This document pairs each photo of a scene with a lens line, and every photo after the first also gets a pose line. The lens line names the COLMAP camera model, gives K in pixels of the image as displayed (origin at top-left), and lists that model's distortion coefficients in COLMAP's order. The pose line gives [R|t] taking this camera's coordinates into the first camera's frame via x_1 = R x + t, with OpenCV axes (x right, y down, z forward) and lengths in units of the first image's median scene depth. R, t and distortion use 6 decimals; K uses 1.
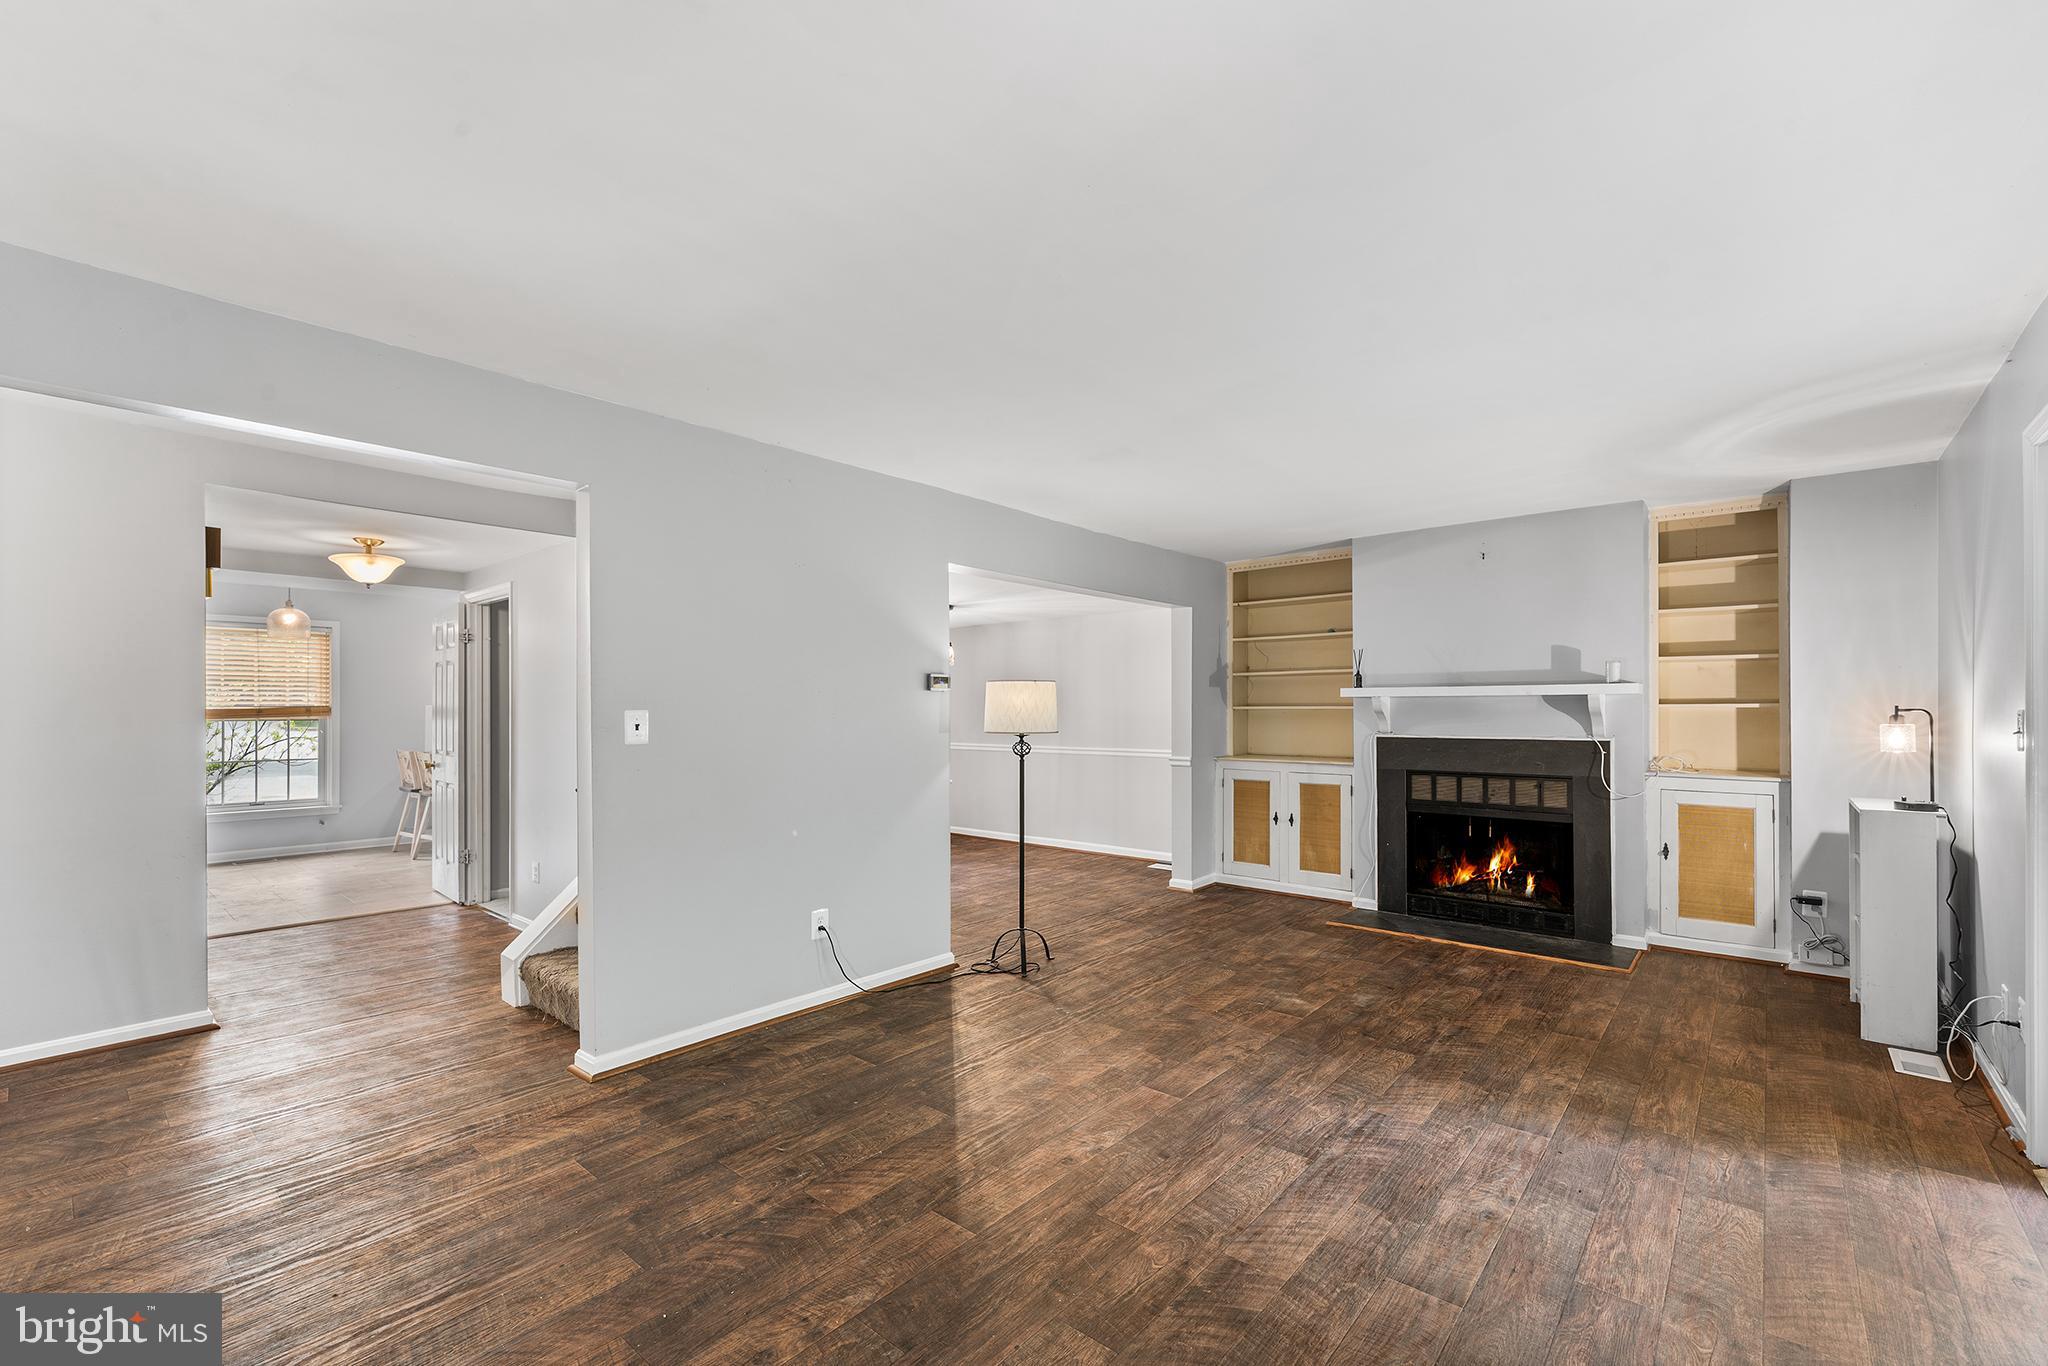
lens RADIAL K [[870.4, 0, 1024.7], [0, 870.4, 707.5], [0, 0, 1]] dist [0.000132, -0.000117]
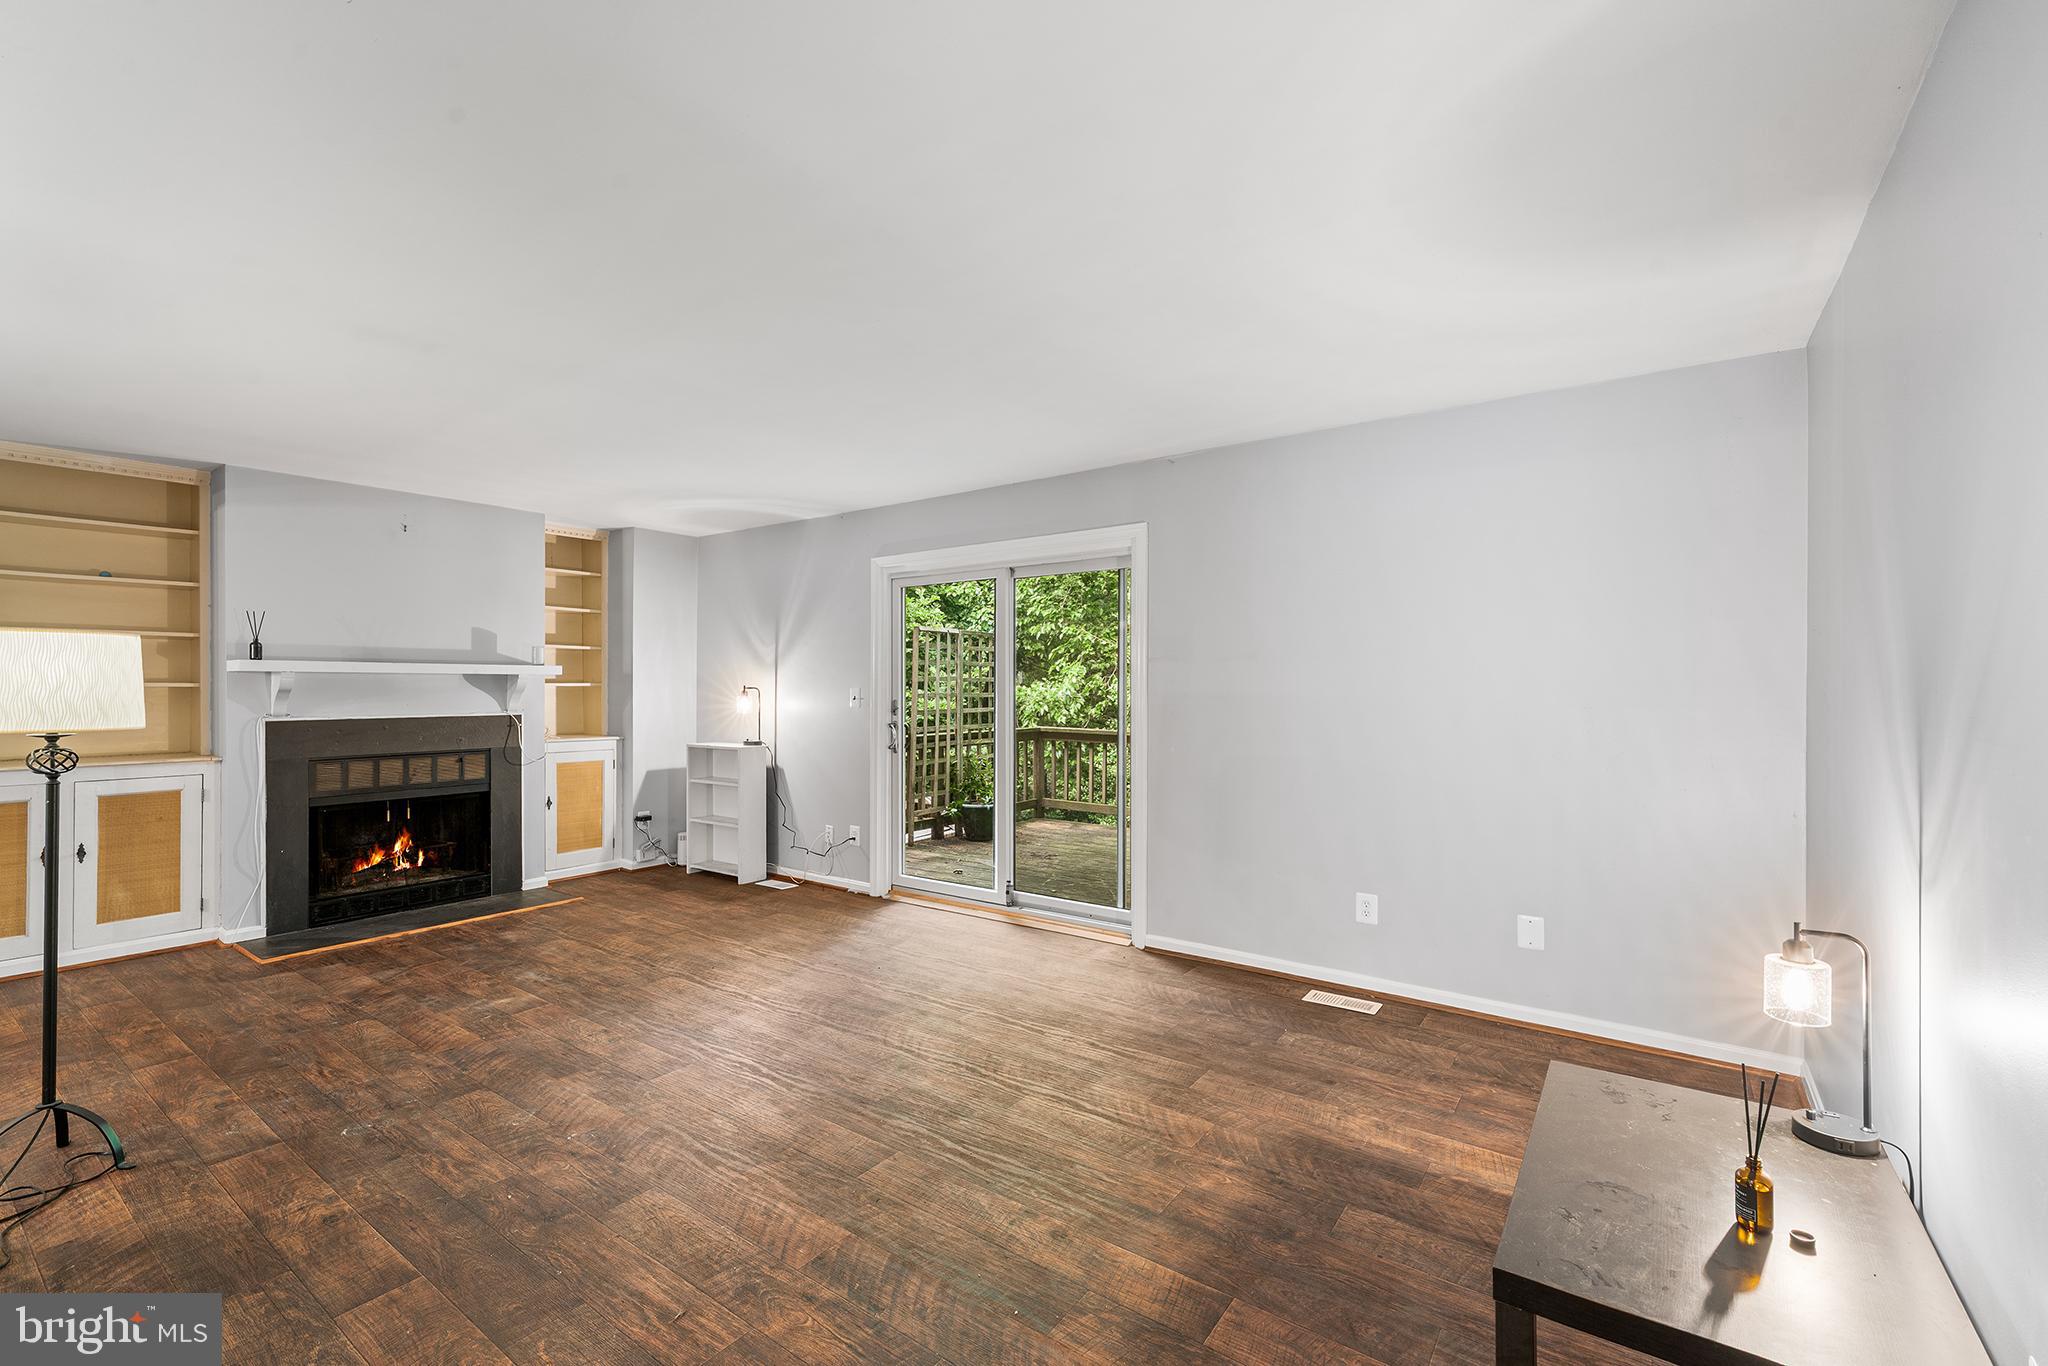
lens RADIAL K [[861.9, 0, 1055.6], [0, 861.9, 688.9], [0, 0, 1]] dist [-0.001035, -0.000152]
pose [[-0.113573, -0.000896, 0.993529, -0.553262], [-0.001870, 0.999998, 0.000688, 0.002009], [-0.993528, -0.001780, -0.113575, 0.429725]]
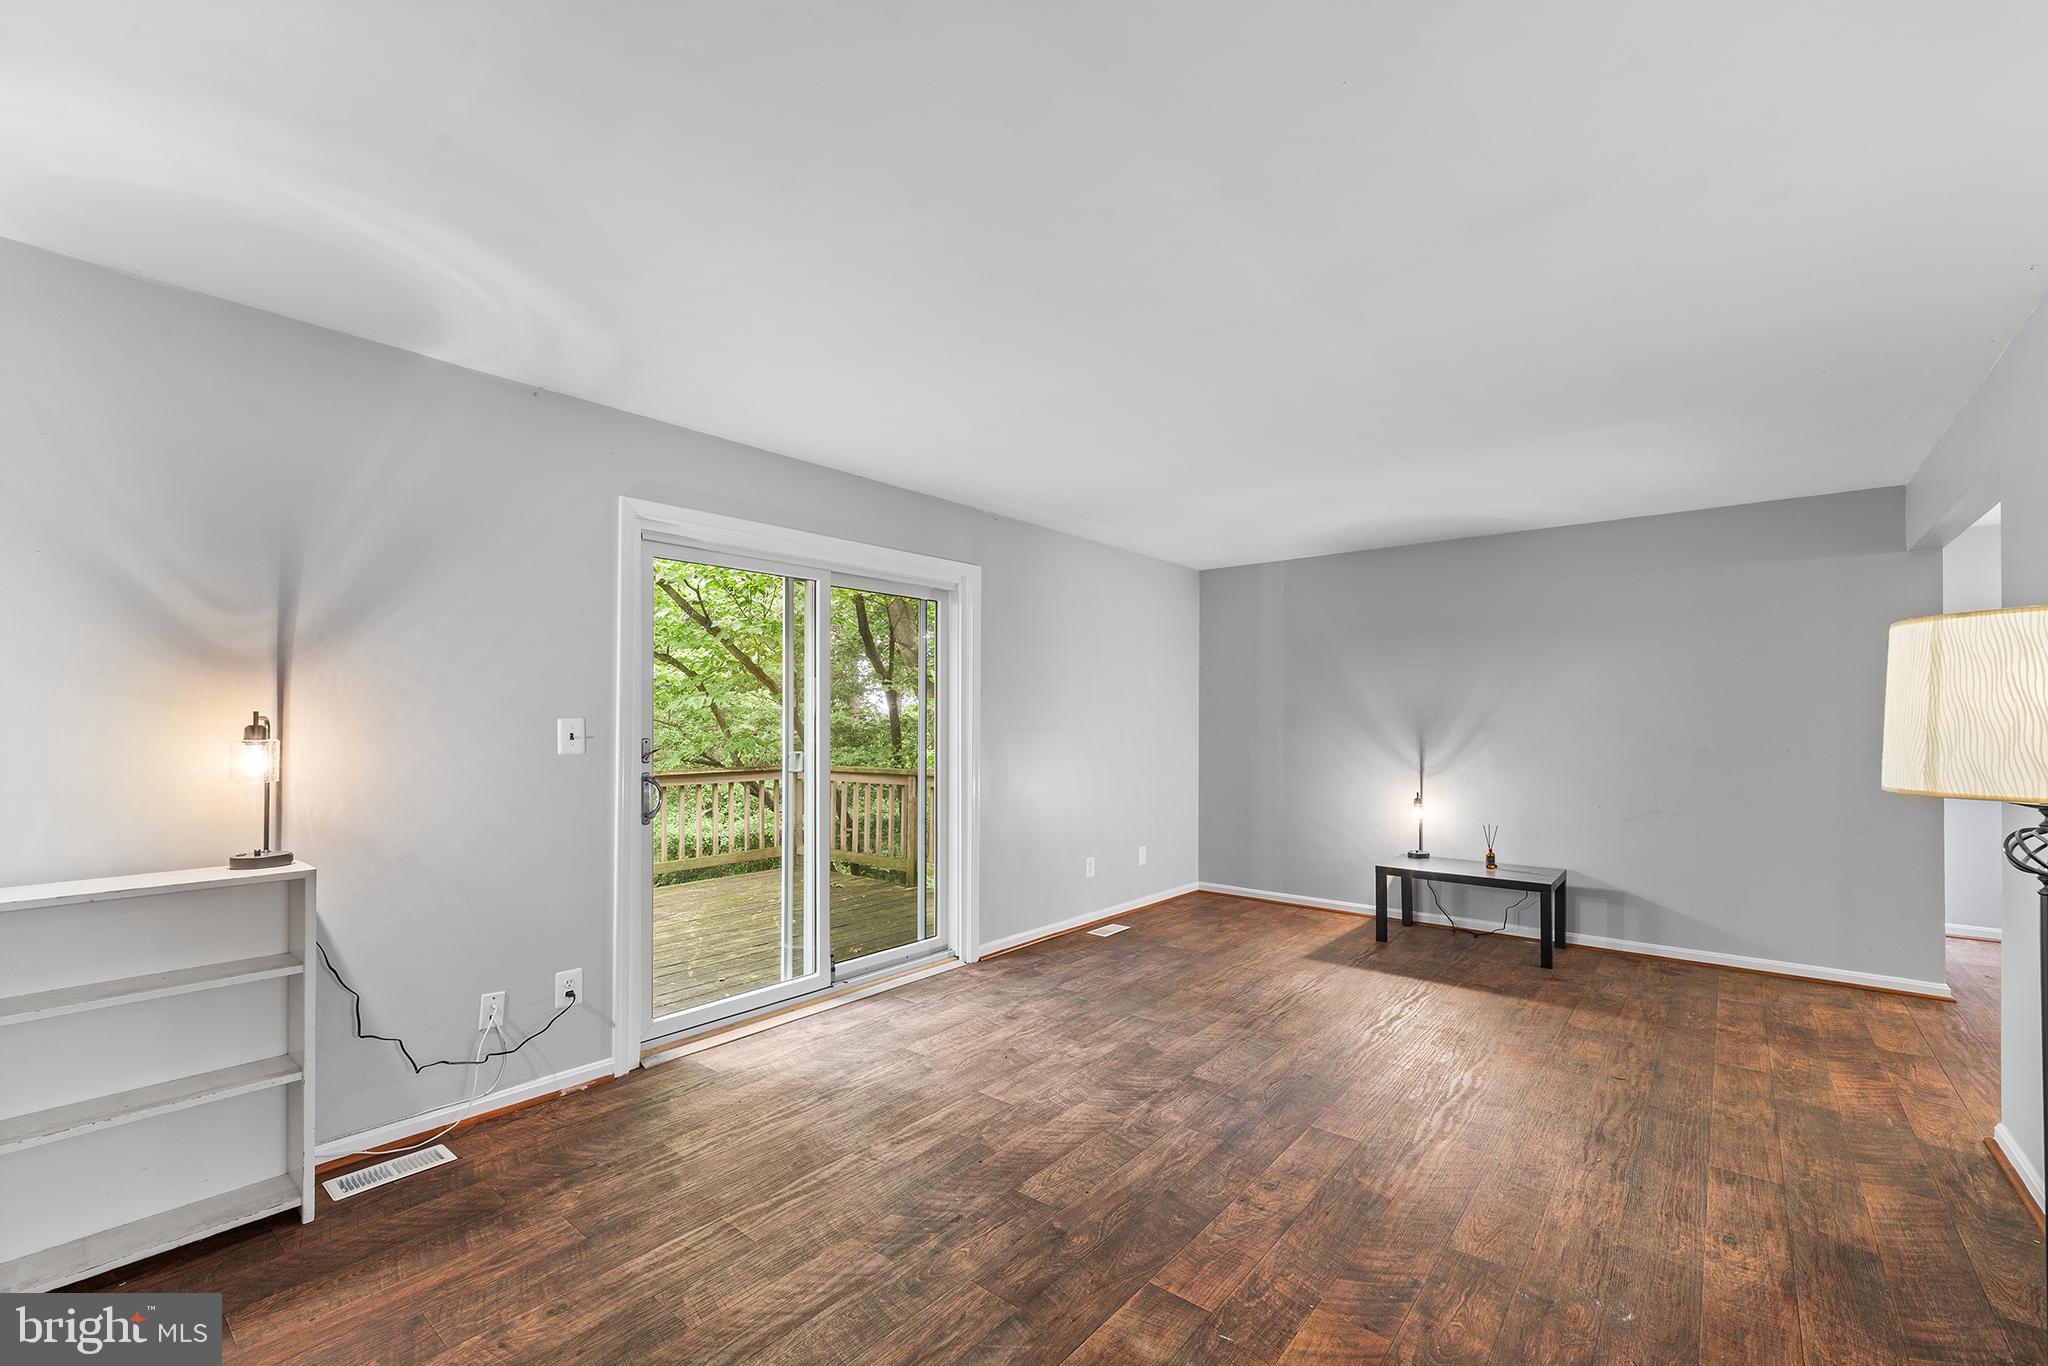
lens RADIAL K [[827.7, 0, 1019.8], [0, 827.7, 713.9], [0, 0, 1]] dist [0.002103, 0.000129]
pose [[-0.999955, -0.001718, -0.009320, 0.319475], [-0.001653, 0.999974, -0.006991, 0.002626], [0.009332, -0.006975, -0.999932, 1.195218]]
